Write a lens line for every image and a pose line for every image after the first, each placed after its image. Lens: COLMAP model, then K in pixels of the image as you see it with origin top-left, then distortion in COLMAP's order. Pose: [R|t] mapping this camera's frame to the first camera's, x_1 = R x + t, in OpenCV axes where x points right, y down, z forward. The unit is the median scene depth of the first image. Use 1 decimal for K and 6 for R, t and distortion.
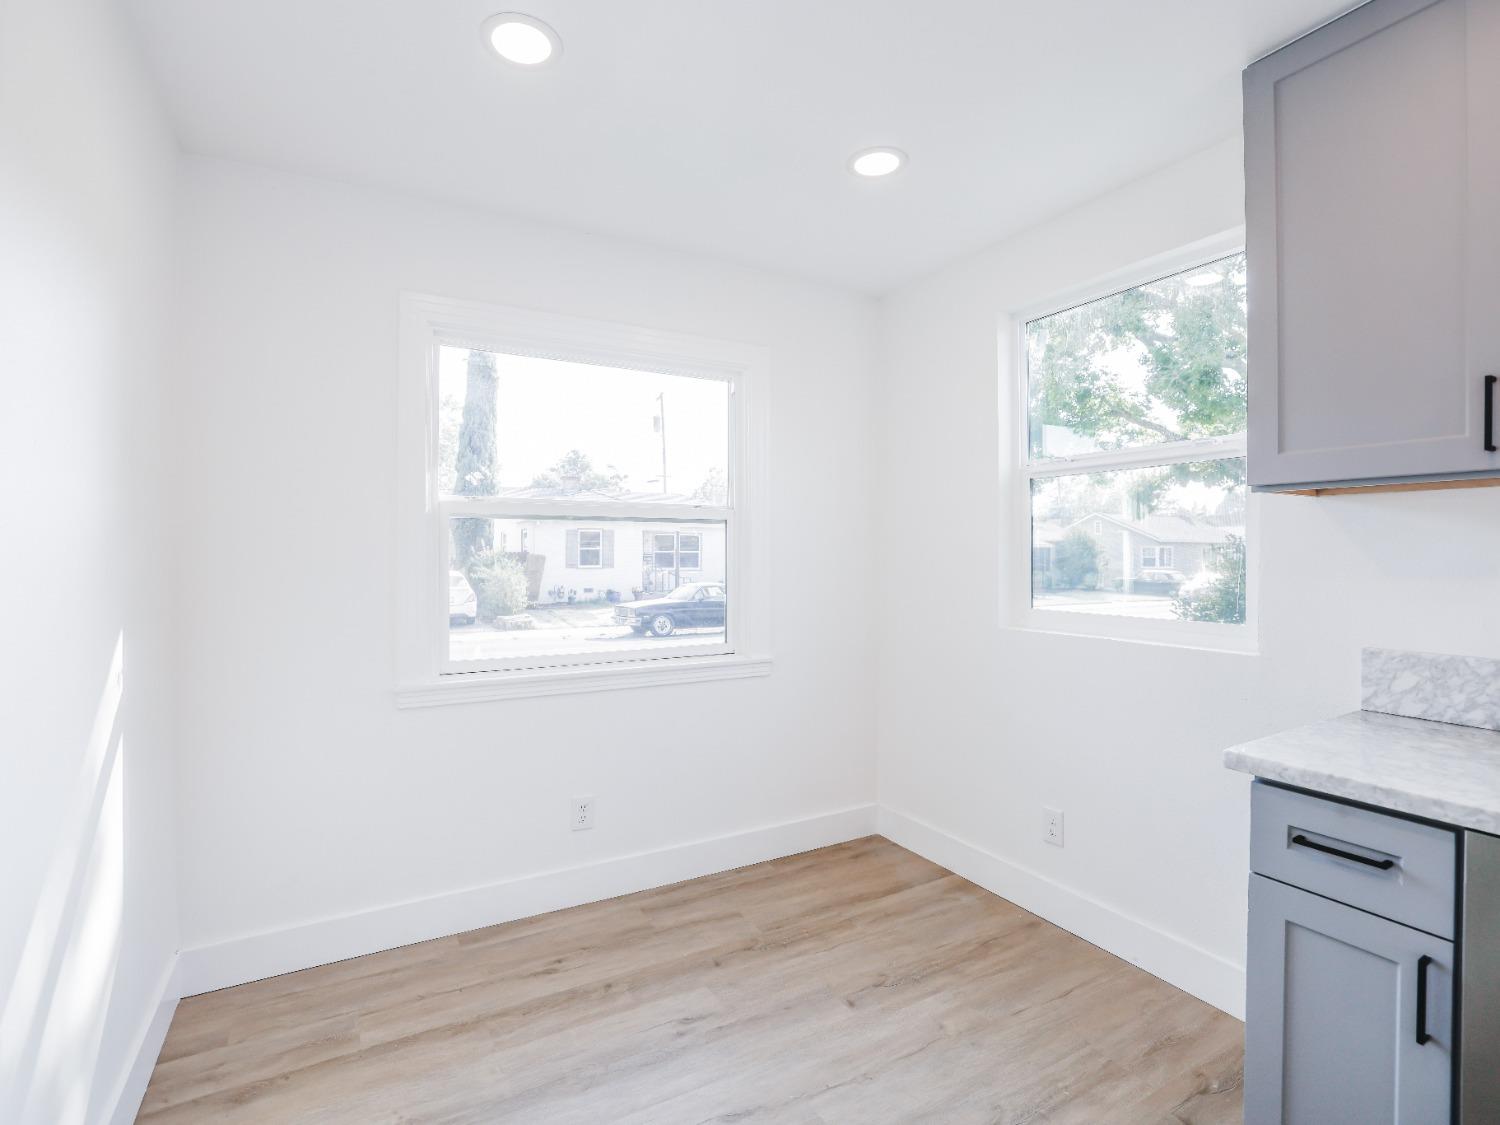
lens RADIAL K [[716.4, 0, 751.8], [0, 716.4, 560.0], [0, 0, 1]] dist [-0.049995, 0.016053]
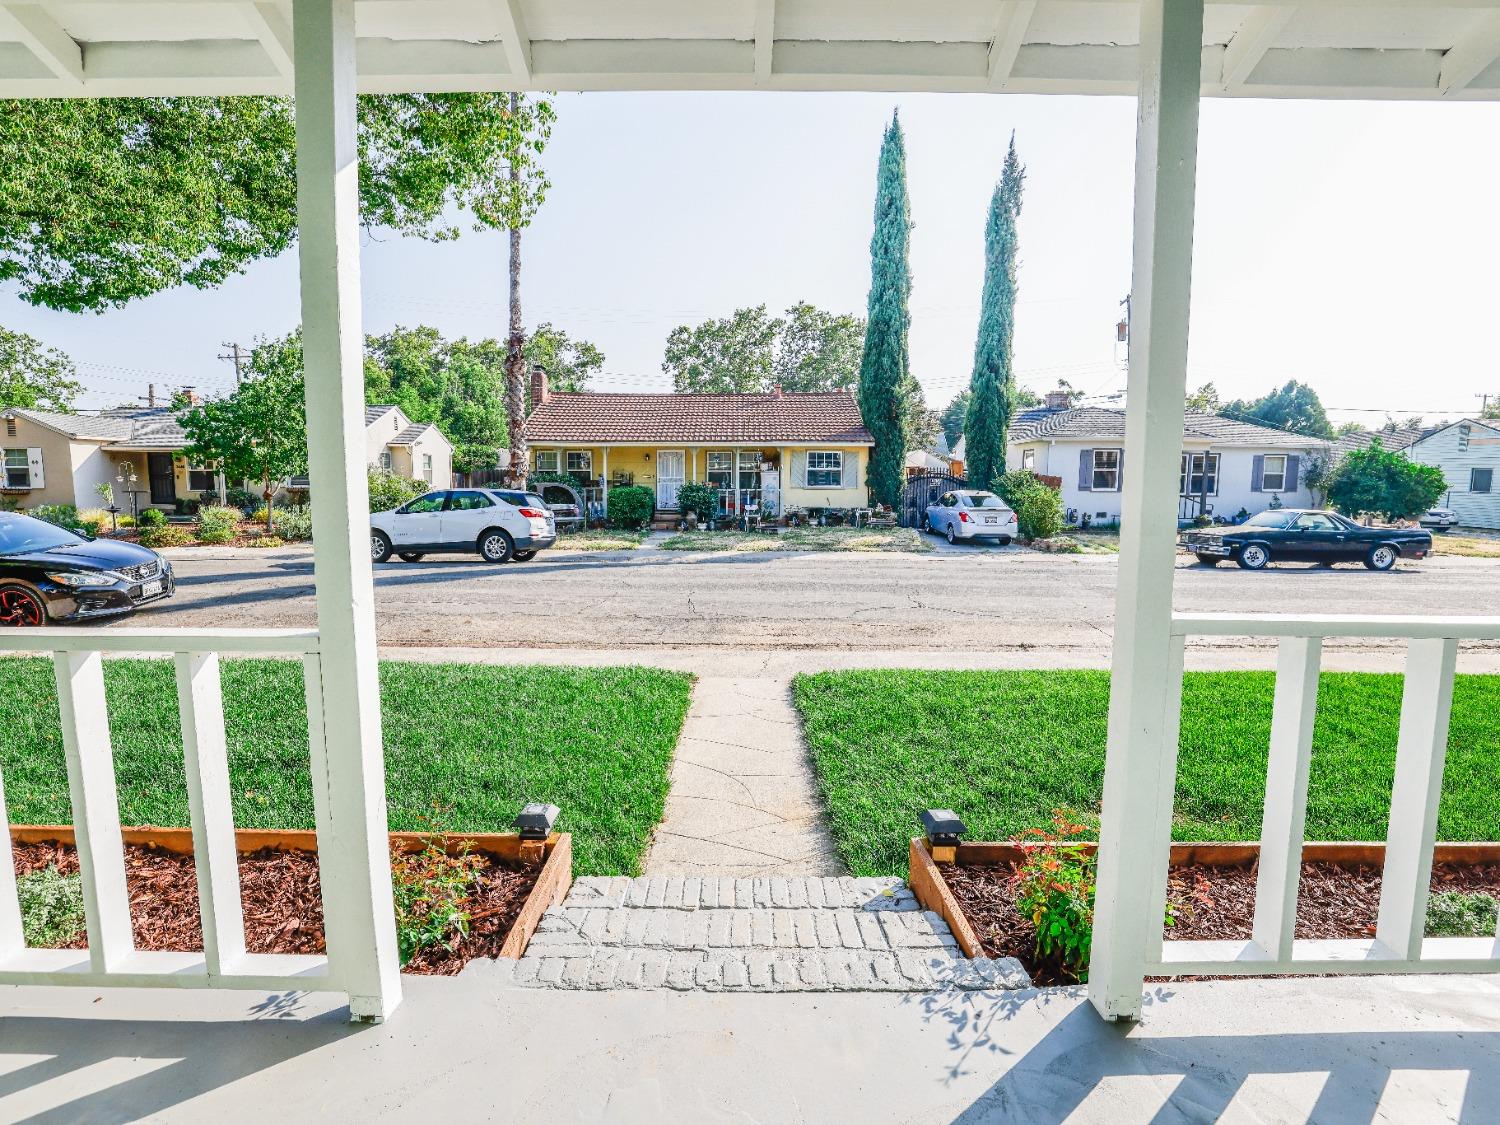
lens RADIAL K [[716.4, 0, 743.4], [0, 716.4, 566.7], [0, 0, 1]] dist [-0.049995, 0.016053]
pose [[0.882215, 0.060959, -0.466883, -0.233435], [-0.007487, 0.993275, 0.115540, 0.006812], [0.470786, -0.098436, 0.876739, -0.053224]]
